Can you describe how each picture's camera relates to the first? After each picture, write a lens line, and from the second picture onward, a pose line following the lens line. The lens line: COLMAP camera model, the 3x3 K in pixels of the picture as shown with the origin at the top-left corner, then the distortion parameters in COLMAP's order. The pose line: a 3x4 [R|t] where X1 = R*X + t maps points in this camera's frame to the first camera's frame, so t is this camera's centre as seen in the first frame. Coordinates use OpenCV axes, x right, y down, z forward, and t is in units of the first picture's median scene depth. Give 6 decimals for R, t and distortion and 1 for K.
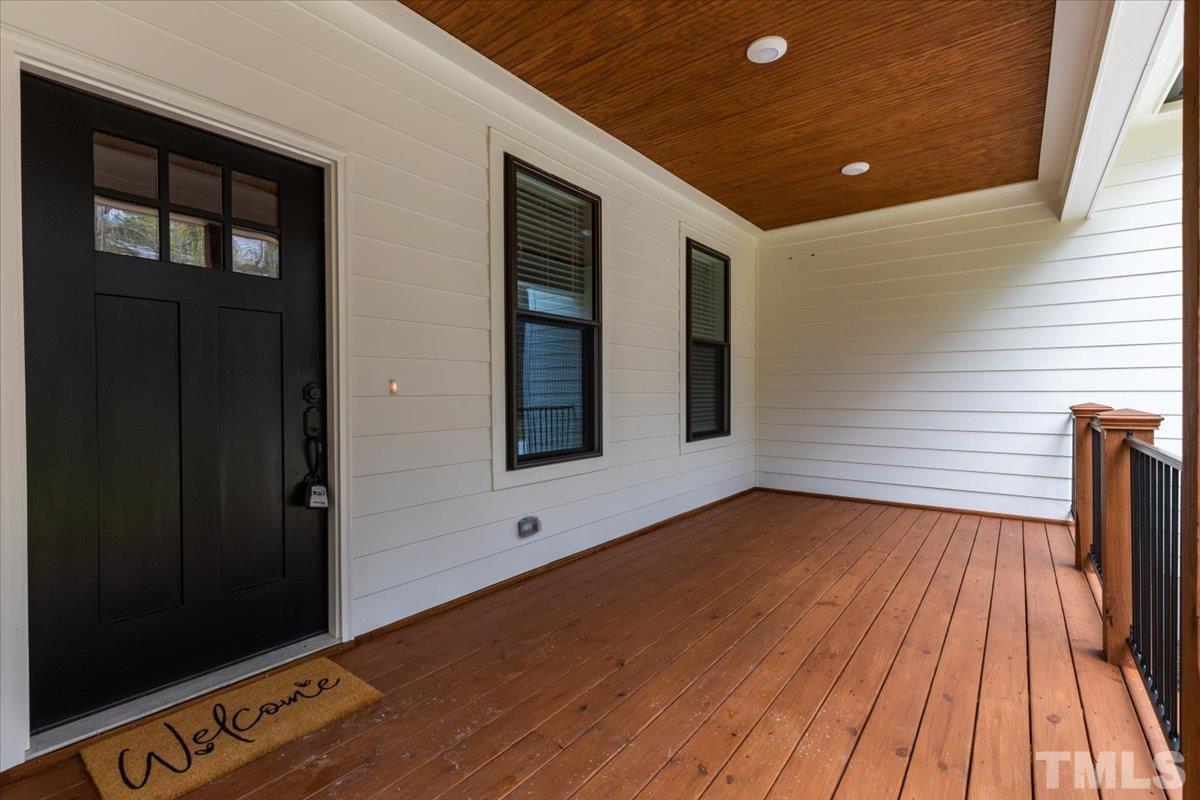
lens RADIAL K [[535.7, 0, 603.0], [0, 535.7, 393.0], [0, 0, 1]] dist [0.008081, -0.000800]
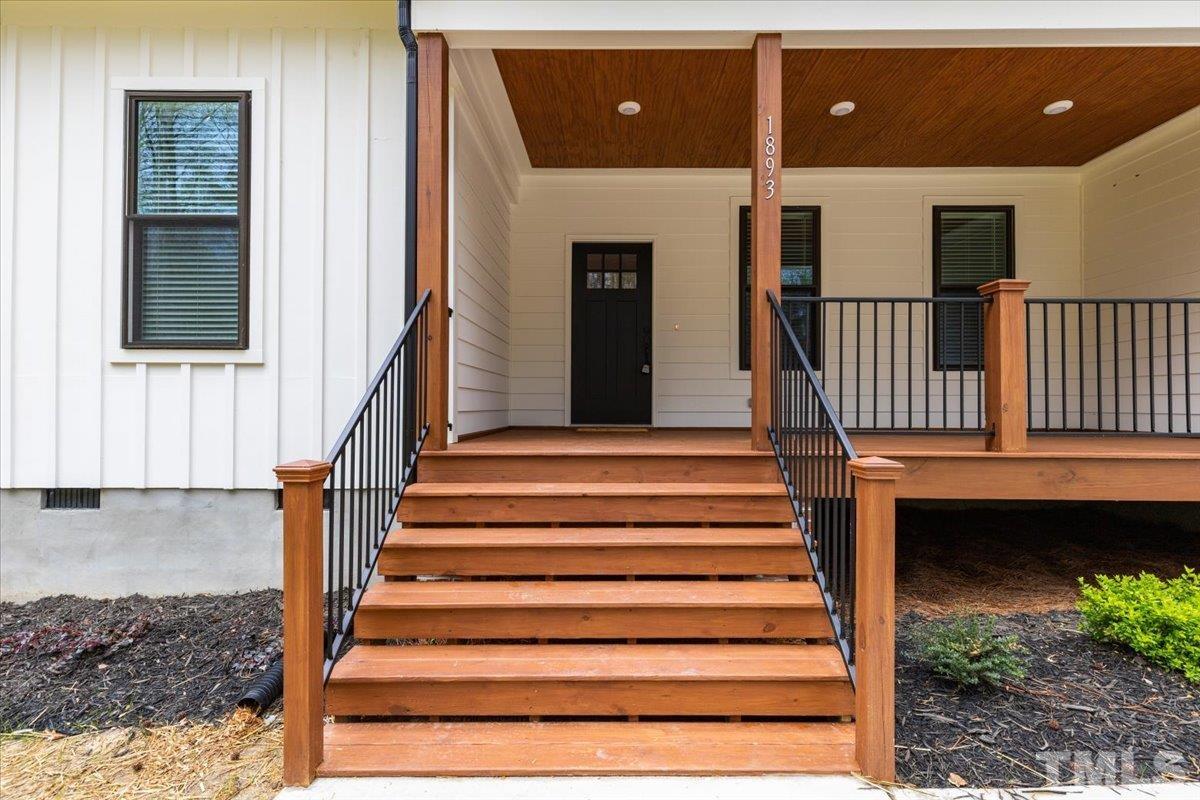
lens RADIAL K [[535.7, 0, 603.6], [0, 535.7, 396.0], [0, 0, 1]] dist [0.008081, -0.000800]
pose [[0.606852, -0.004516, -0.794802, 1.445691], [-0.006744, 0.999919, -0.010830, 0.361626], [0.794786, 0.011932, 0.606773, -0.761548]]
